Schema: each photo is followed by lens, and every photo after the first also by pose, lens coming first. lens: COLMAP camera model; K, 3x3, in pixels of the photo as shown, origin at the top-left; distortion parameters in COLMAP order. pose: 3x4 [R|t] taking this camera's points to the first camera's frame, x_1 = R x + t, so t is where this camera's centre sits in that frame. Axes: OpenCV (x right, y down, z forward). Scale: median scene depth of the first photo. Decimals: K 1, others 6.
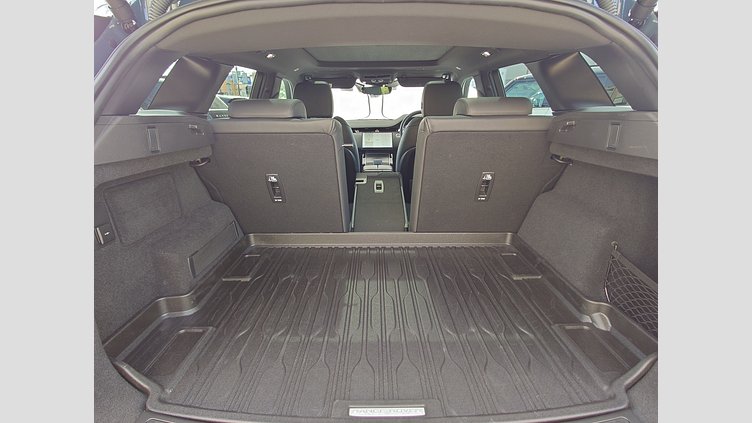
lens RADIAL K [[303.5, 0, 372.8], [0, 303.5, 215.3], [0, 0, 1]] dist [0.014944, -0.000357]
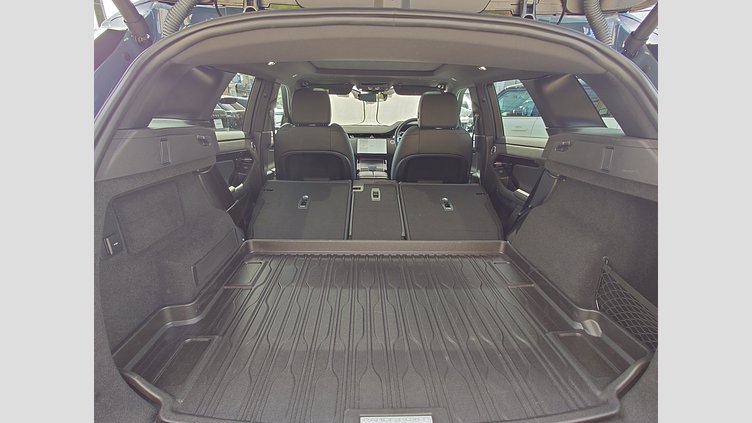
lens RADIAL K [[303.5, 0, 373.5], [0, 303.5, 217.1], [0, 0, 1]] dist [0.014944, -0.000357]
pose [[0.999262, 0.012395, 0.036352, -0.051537], [-0.012280, 0.999919, -0.003378, -0.030058], [-0.036391, 0.002929, 0.999333, -0.029071]]
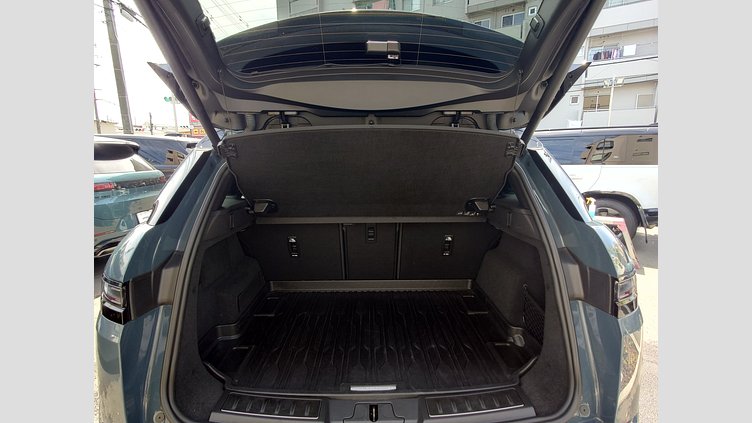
lens RADIAL K [[303.5, 0, 371.8], [0, 303.5, 216.4], [0, 0, 1]] dist [0.014944, -0.000357]
pose [[0.999804, 0.002123, 0.019697, 0.002420], [0.000954, 0.987933, -0.154878, -0.015739], [-0.019789, 0.154866, 0.987737, -0.527256]]
